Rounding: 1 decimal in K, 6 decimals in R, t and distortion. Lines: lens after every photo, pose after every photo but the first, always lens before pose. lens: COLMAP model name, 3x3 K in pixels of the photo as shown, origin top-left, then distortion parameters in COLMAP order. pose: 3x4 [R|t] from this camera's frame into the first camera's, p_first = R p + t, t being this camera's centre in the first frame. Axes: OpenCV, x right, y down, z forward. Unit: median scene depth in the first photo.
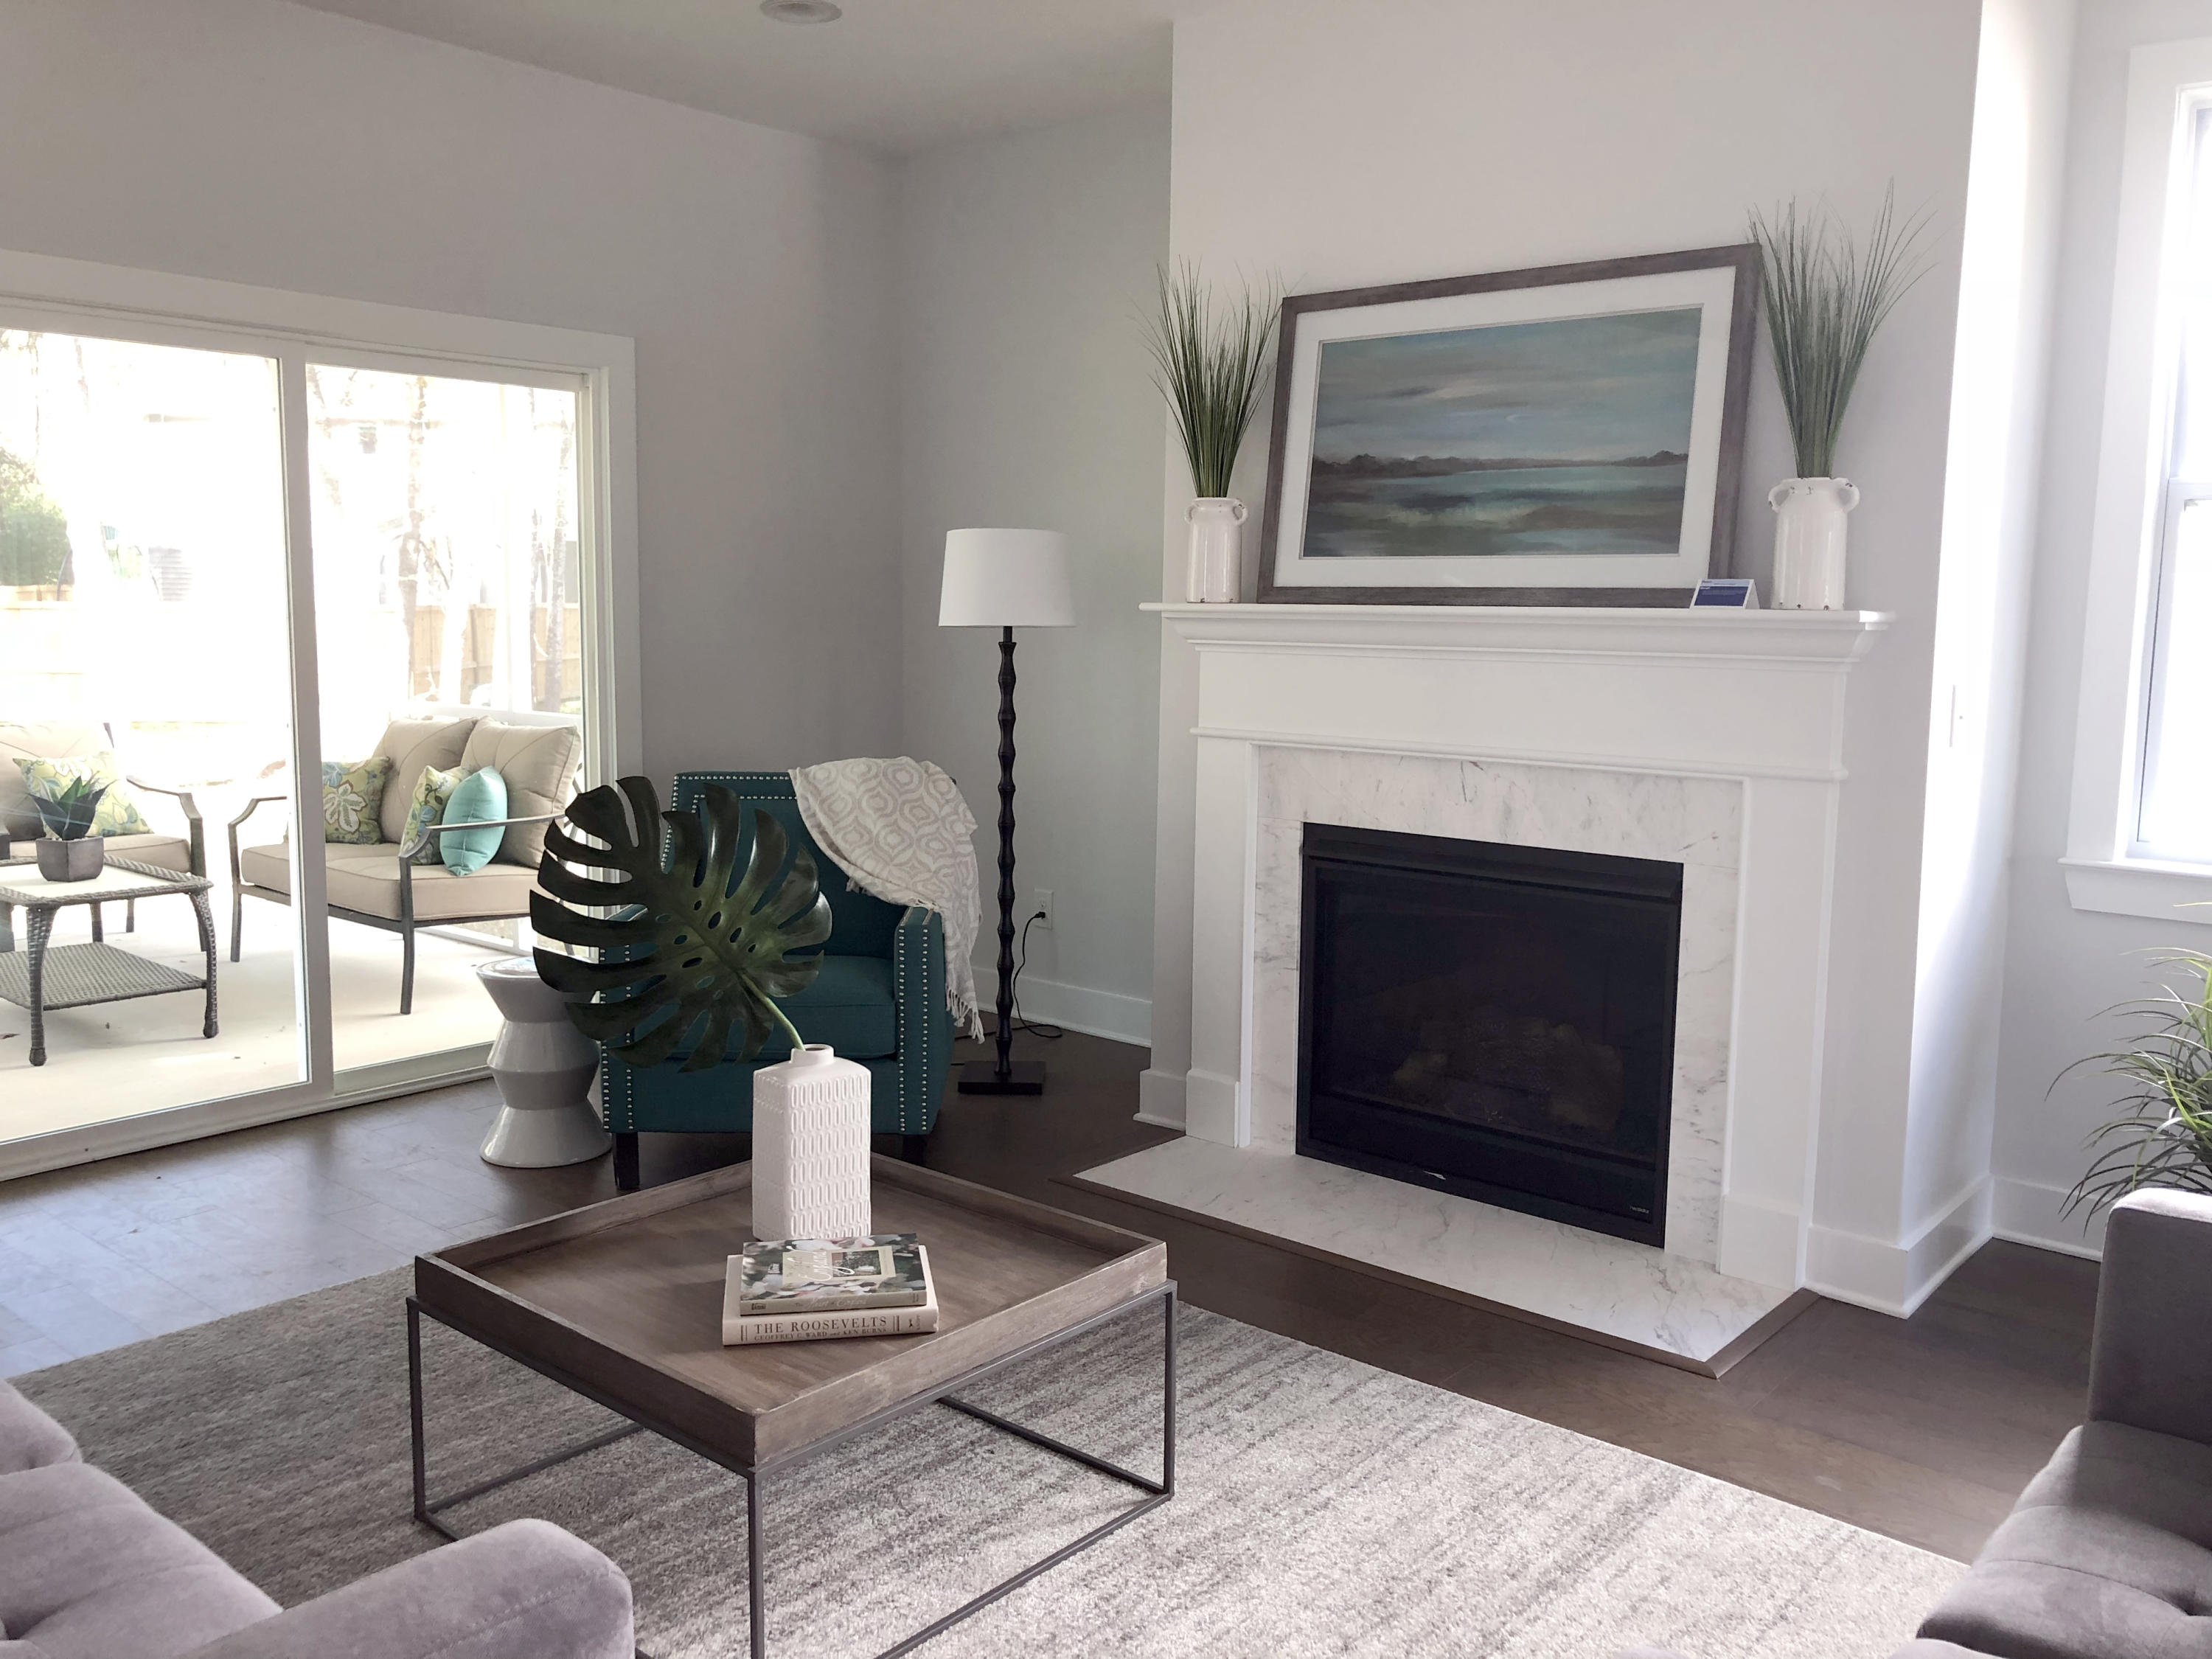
lens RADIAL K [[1810.3, 0, 1097.5], [0, 1810.3, 818.1], [0, 0, 1]] dist [0.079384, -0.139210]
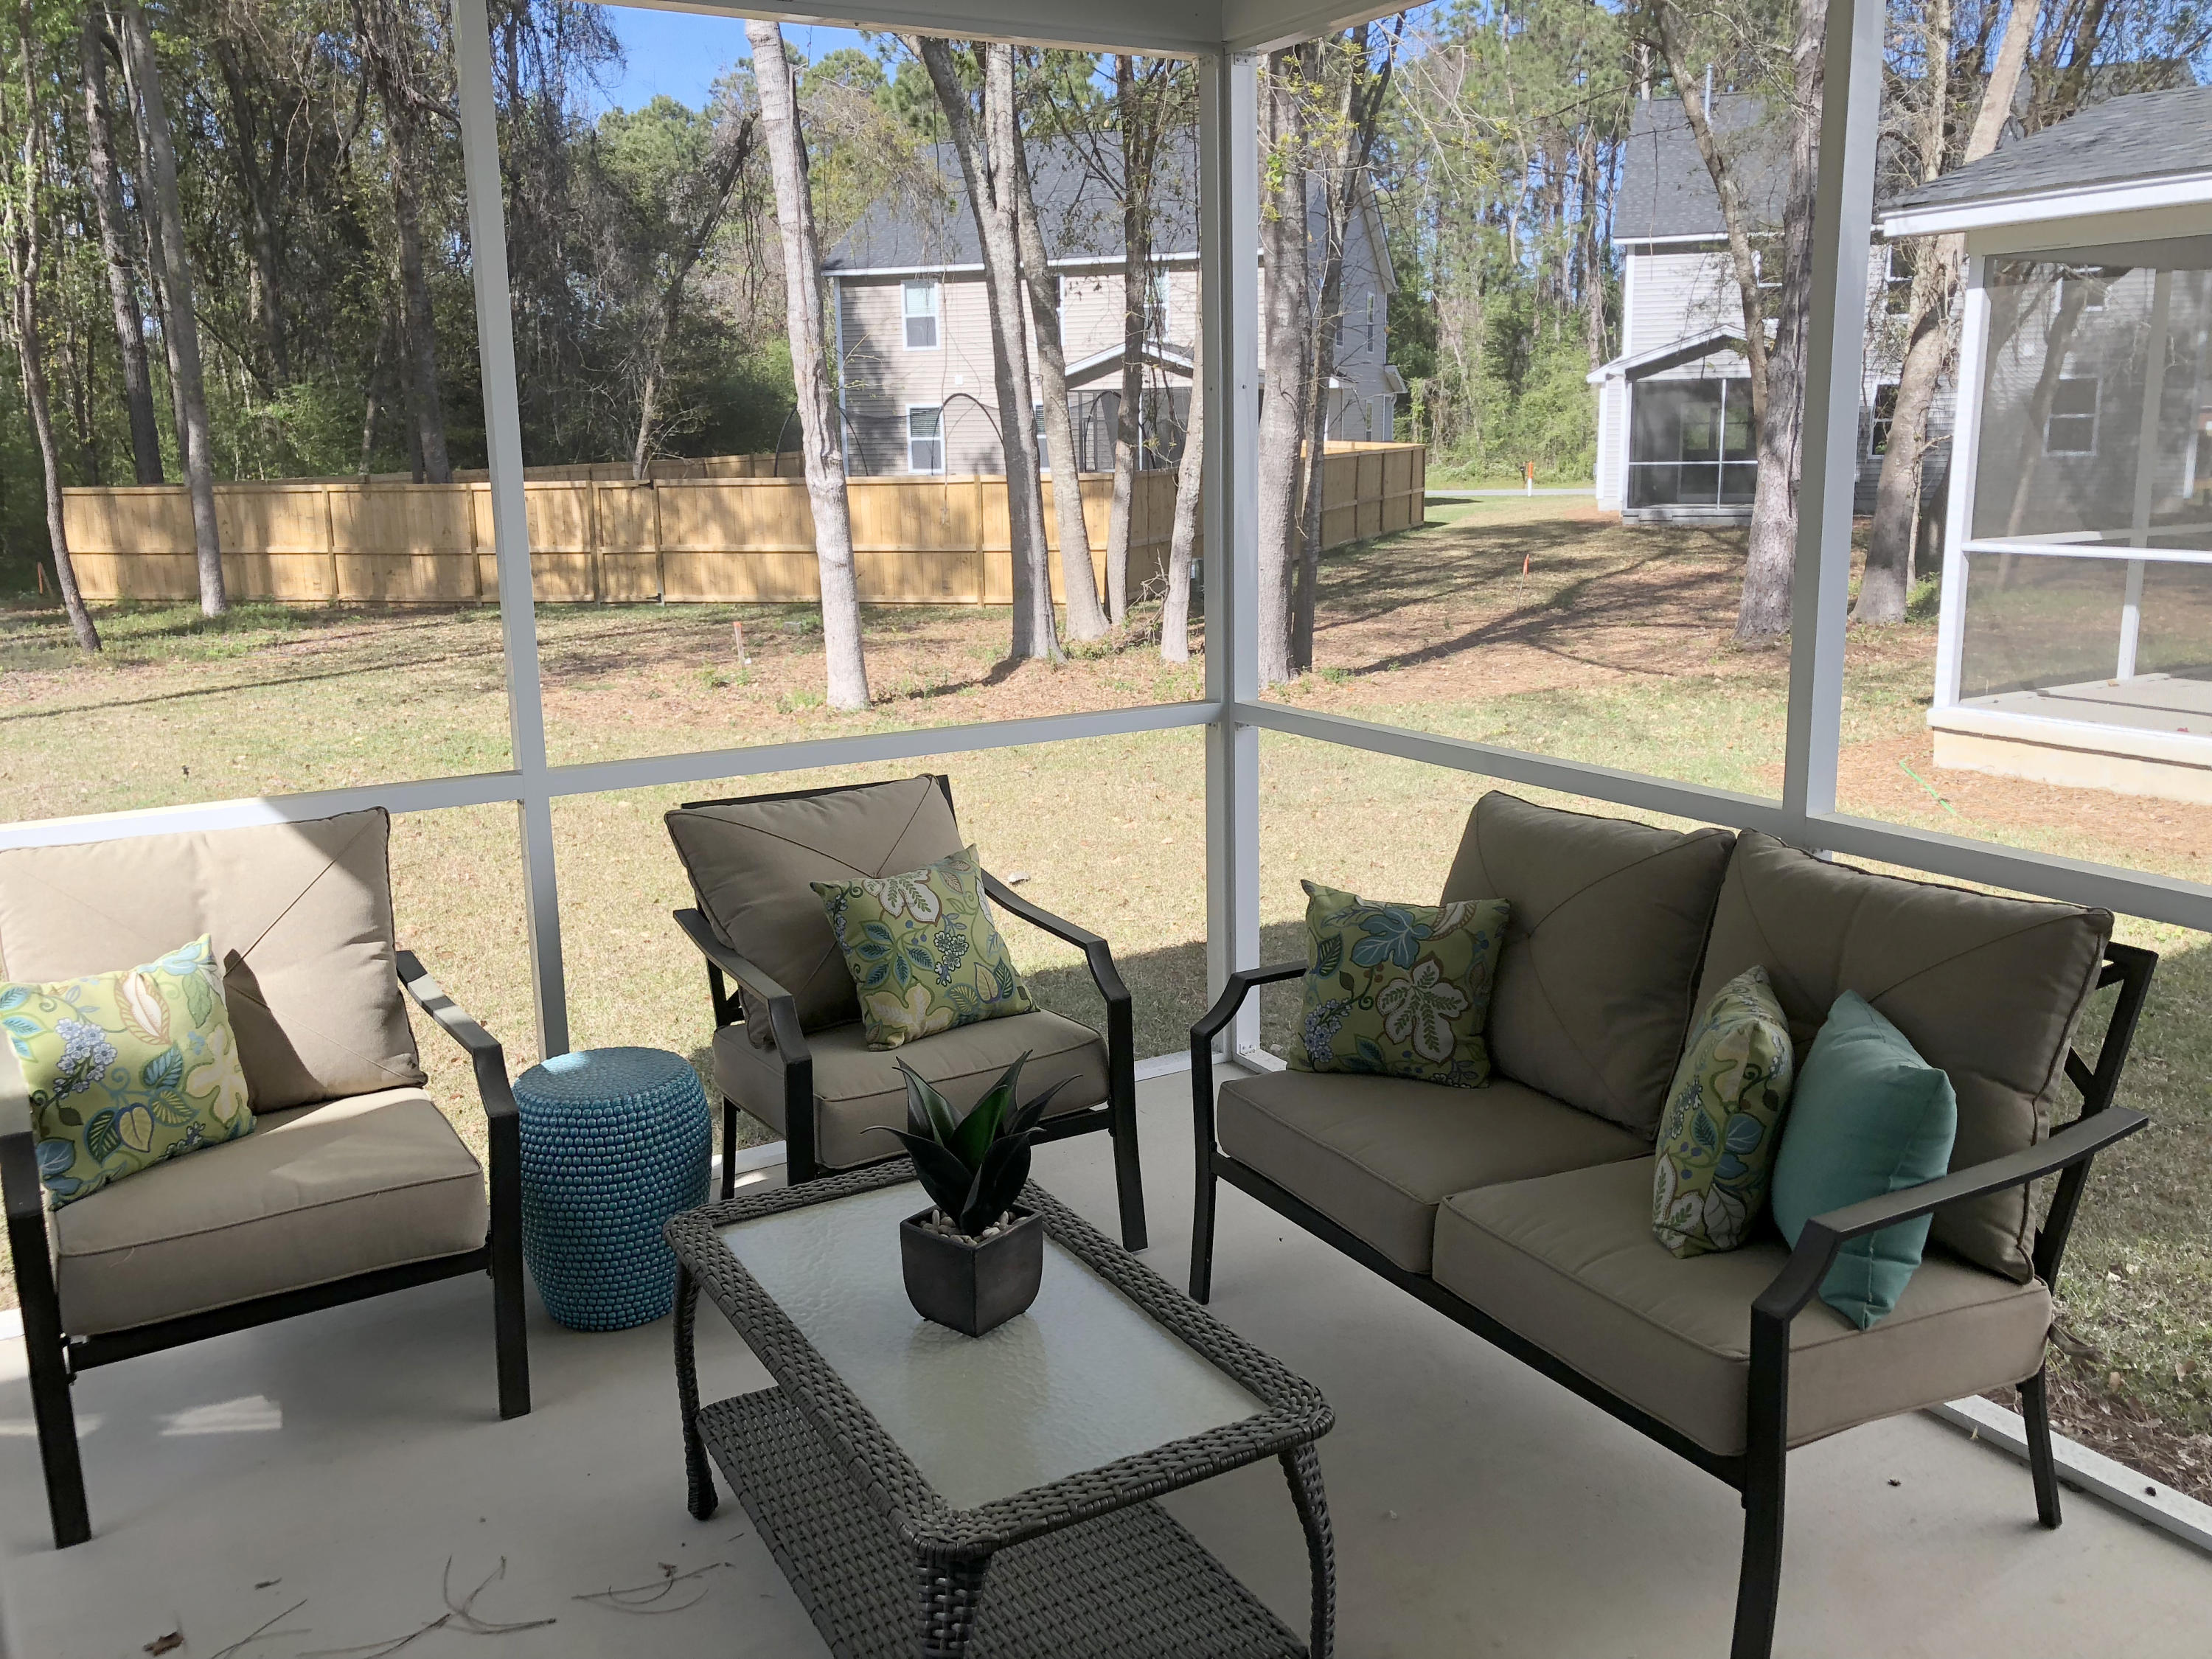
lens RADIAL K [[1810.3, 0, 1097.5], [0, 1810.3, 818.1], [0, 0, 1]] dist [0.079384, -0.139210]
pose [[0.945159, 0.035988, -0.324621, -0.341365], [-0.007761, 0.996105, 0.087834, -0.096067], [0.326517, -0.080498, 0.941757, 0.532891]]
